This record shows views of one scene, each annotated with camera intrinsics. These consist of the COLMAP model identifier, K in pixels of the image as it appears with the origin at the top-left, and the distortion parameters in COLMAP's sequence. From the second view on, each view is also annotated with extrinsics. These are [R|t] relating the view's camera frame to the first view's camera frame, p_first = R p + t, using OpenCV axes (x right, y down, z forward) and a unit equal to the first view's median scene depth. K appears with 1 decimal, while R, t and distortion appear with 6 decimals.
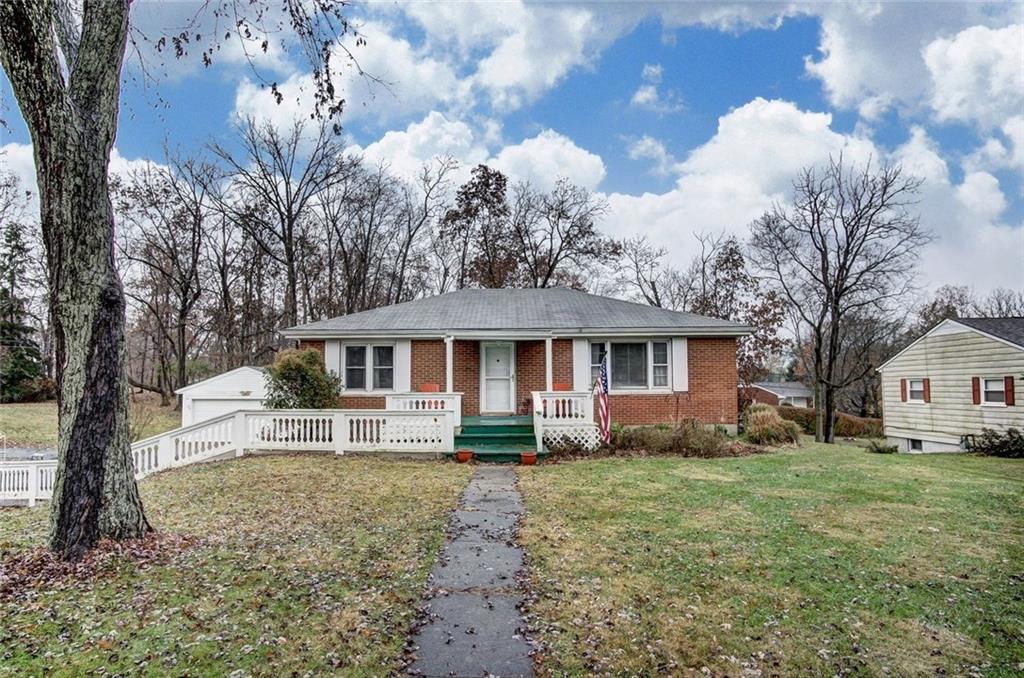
lens RADIAL K [[558.1, 0, 516.8], [0, 558.1, 333.0], [0, 0, 1]] dist [-0.024255, 0.002149]
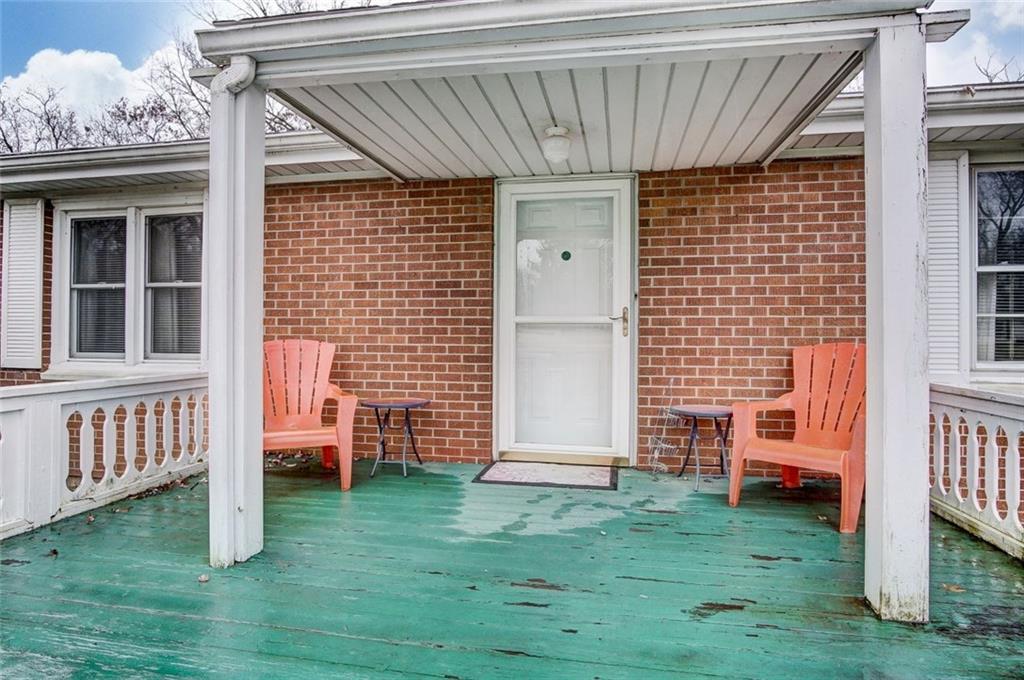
lens RADIAL K [[558.1, 0, 516.8], [0, 558.1, 334.0], [0, 0, 1]] dist [-0.024255, 0.002149]
pose [[0.999926, 0.003760, -0.011581, -0.039004], [-0.002396, 0.993292, 0.115607, 0.043010], [0.011938, -0.115571, 0.993227, 0.561260]]
